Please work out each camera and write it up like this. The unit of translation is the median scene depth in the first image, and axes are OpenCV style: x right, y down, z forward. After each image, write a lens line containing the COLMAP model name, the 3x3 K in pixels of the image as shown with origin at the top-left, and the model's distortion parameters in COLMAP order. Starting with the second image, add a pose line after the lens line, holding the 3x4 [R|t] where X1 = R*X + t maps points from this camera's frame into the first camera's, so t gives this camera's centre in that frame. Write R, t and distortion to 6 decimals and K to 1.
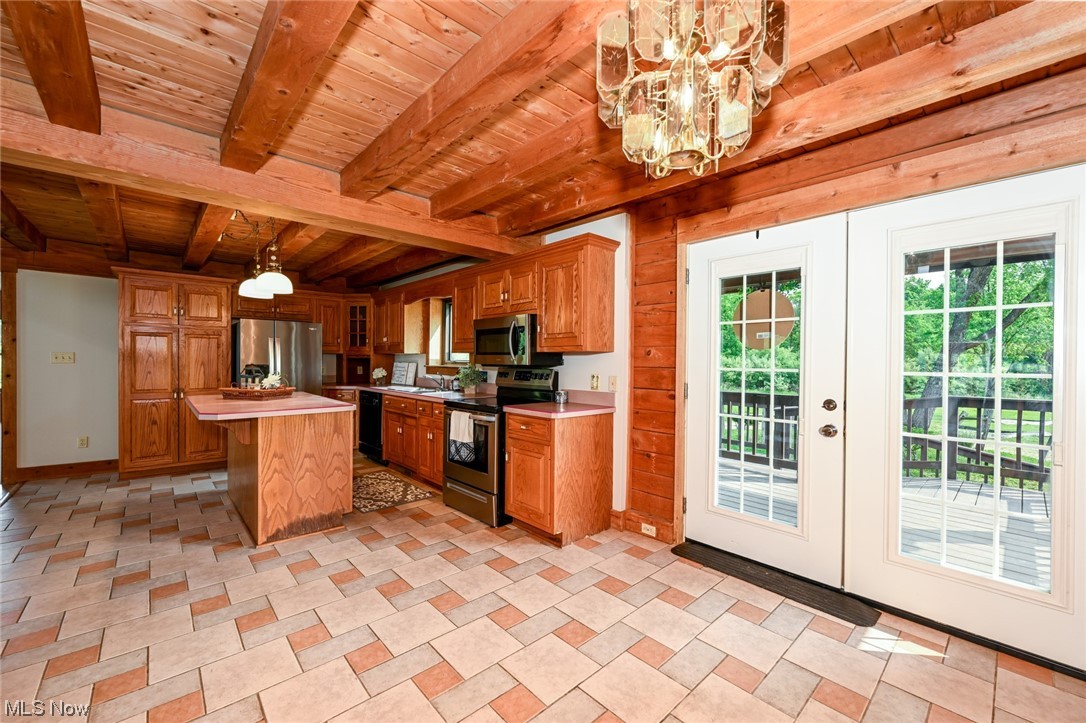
lens RADIAL K [[427.7, 0, 543.0], [0, 427.7, 361.5], [0, 0, 1]] dist [-0.000598, -0.000020]
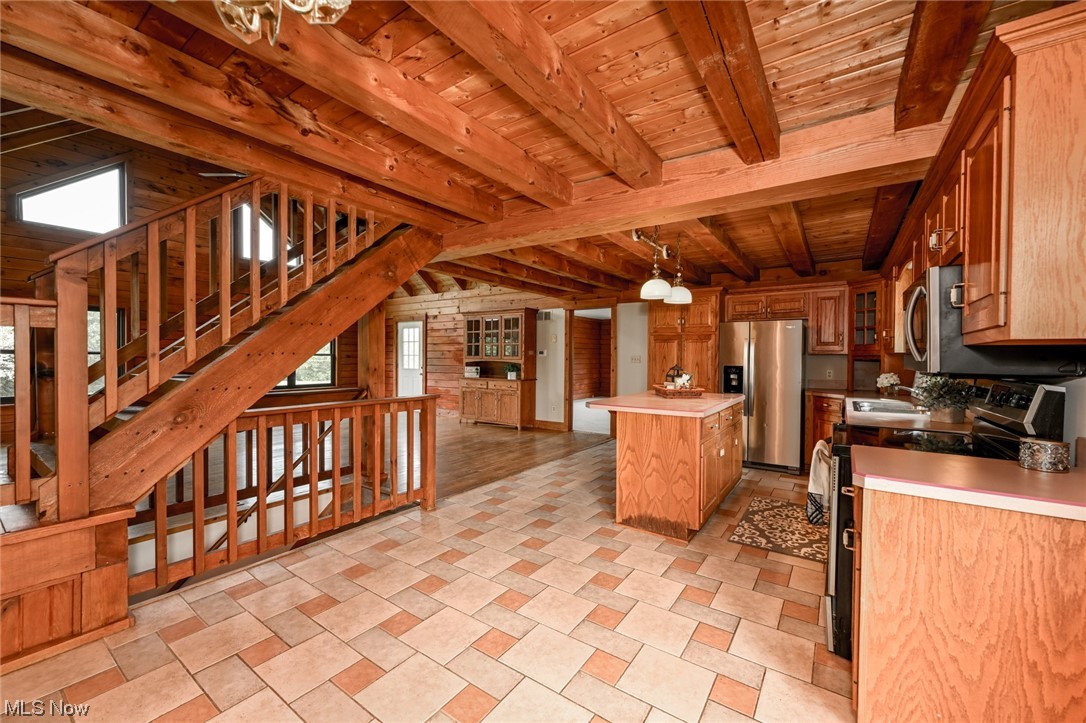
lens RADIAL K [[427.7, 0, 543.0], [0, 427.7, 361.5], [0, 0, 1]] dist [-0.000598, -0.000020]
pose [[0.229044, 0.003773, -0.973409, 0.374429], [-0.008426, 0.999963, 0.001893, -0.001767], [0.973380, 0.007768, 0.229067, 0.510215]]
